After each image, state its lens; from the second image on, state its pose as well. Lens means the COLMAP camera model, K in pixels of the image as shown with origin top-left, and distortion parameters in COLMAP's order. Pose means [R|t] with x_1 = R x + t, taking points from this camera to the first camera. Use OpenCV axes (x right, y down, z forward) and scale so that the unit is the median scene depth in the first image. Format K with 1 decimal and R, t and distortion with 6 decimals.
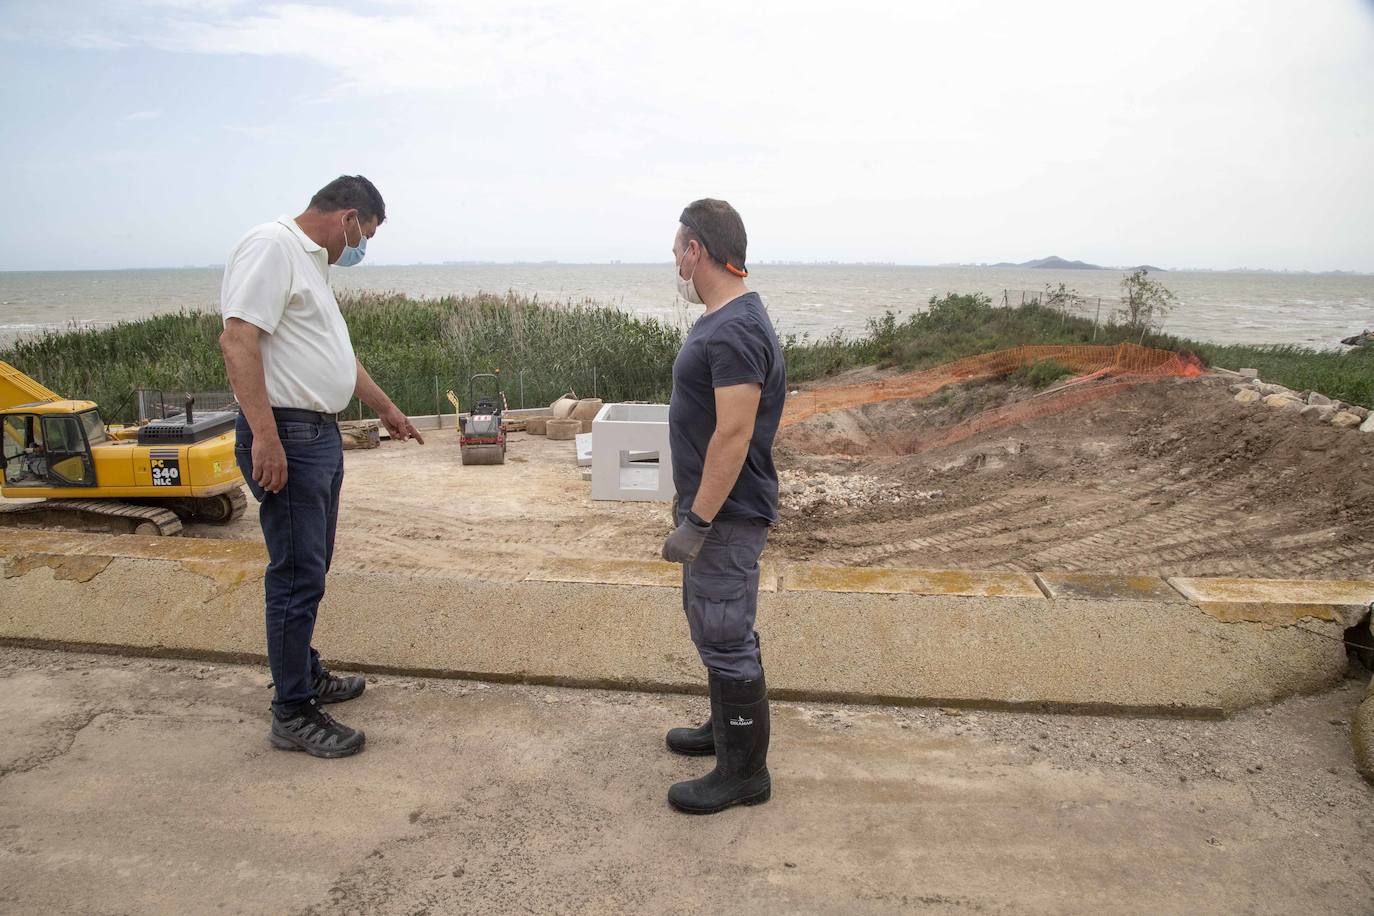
lens RADIAL K [[939.2, 0, 683.1], [0, 939.2, 469.6], [0, 0, 1]] dist [-0.128244, 0.073824]
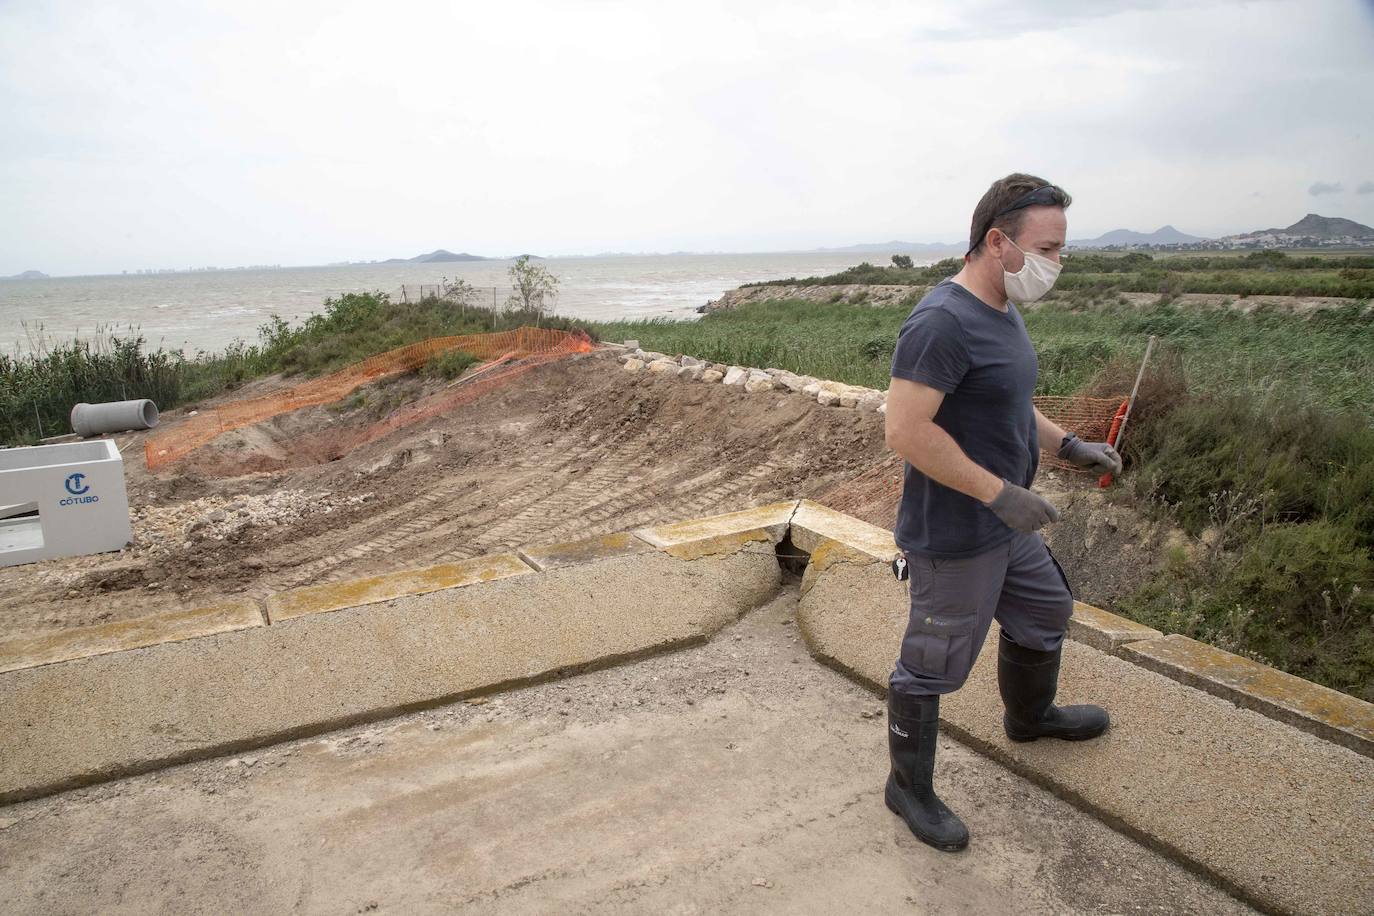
lens RADIAL K [[941.6, 0, 688.0], [0, 941.6, 468.2], [0, 0, 1]] dist [-0.124088, 0.072156]
pose [[0.808232, -0.150938, 0.569192, -0.009144], [0.150306, 0.987453, 0.048423, -0.000430], [-0.569359, 0.046416, 0.820778, 0.003869]]
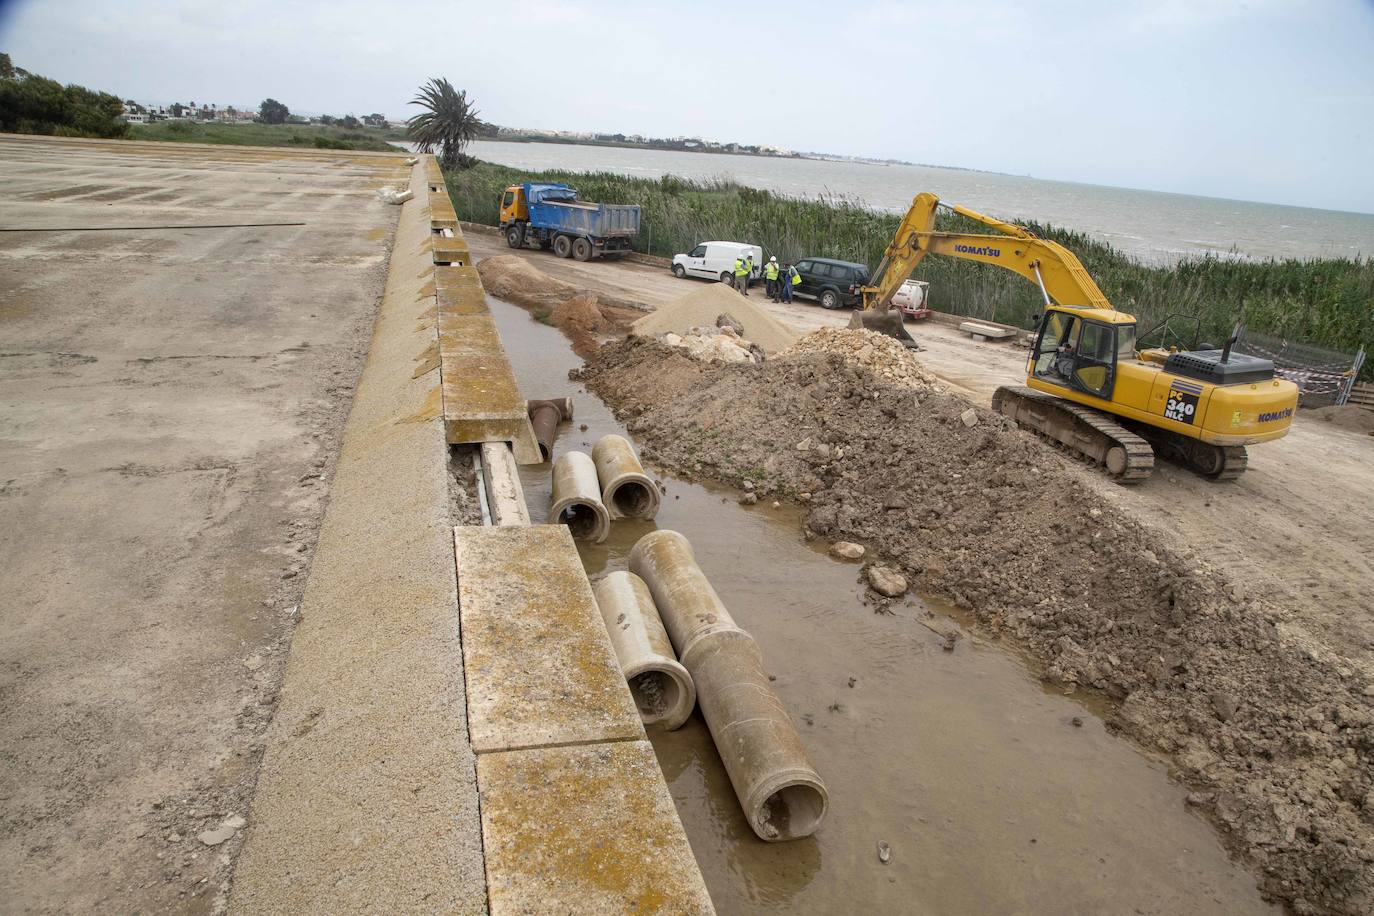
lens RADIAL K [[941.6, 0, 688.0], [0, 941.6, 468.2], [0, 0, 1]] dist [-0.124088, 0.072156]
pose [[0.368504, 0.331785, -0.868403, 0.084541], [-0.274205, 0.931374, 0.239486, -0.023958], [0.888266, 0.149869, 0.434192, 0.147608]]
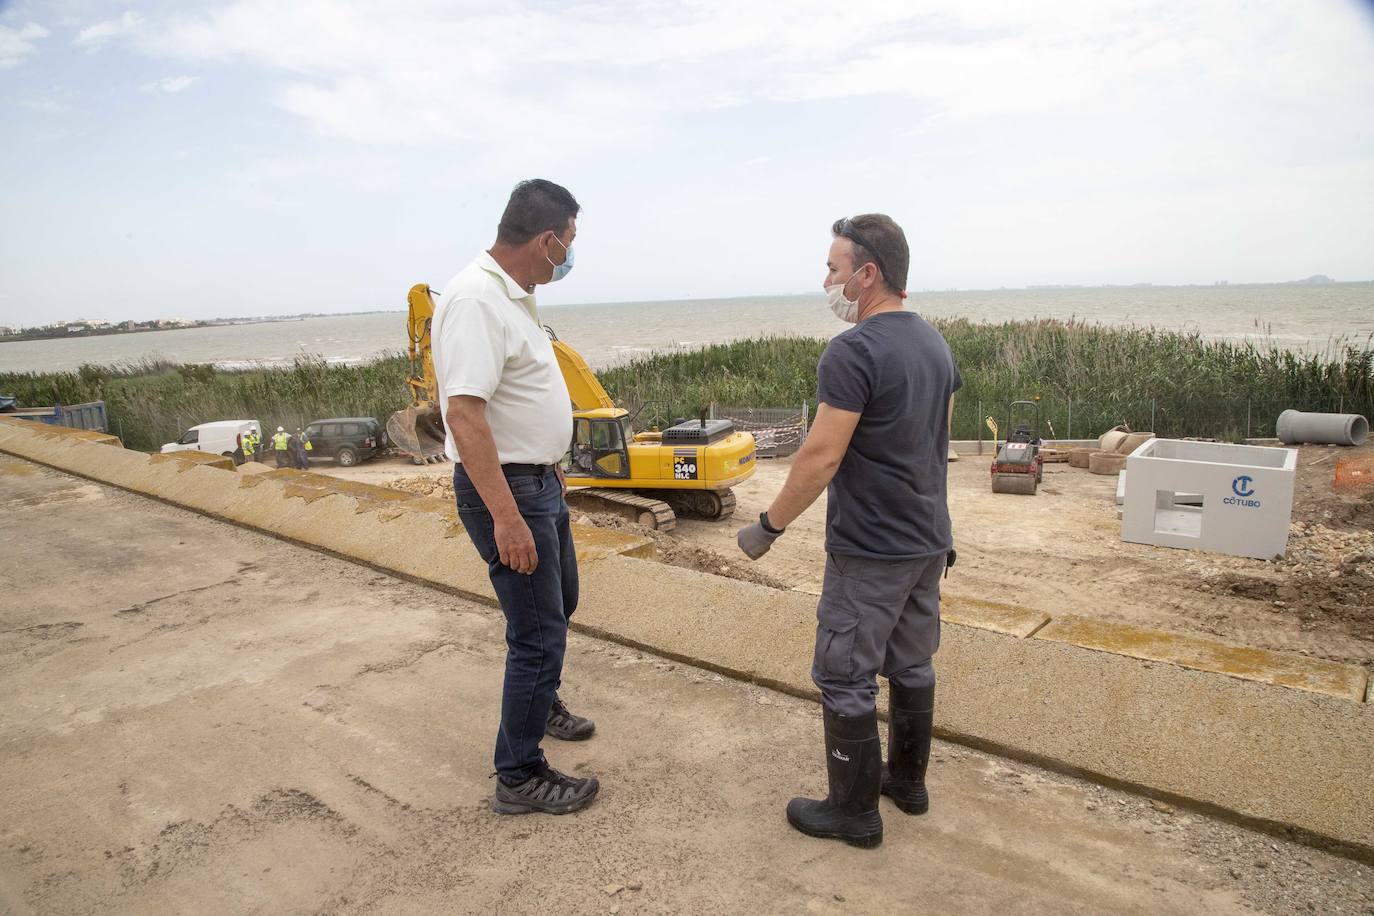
lens RADIAL K [[941.6, 0, 688.0], [0, 941.6, 468.2], [0, 0, 1]] dist [-0.124088, 0.072156]
pose [[0.827639, 0.068351, -0.557084, 0.055877], [-0.084001, 0.996462, -0.002538, -0.001137], [0.554940, 0.048896, 0.830452, 0.008566]]
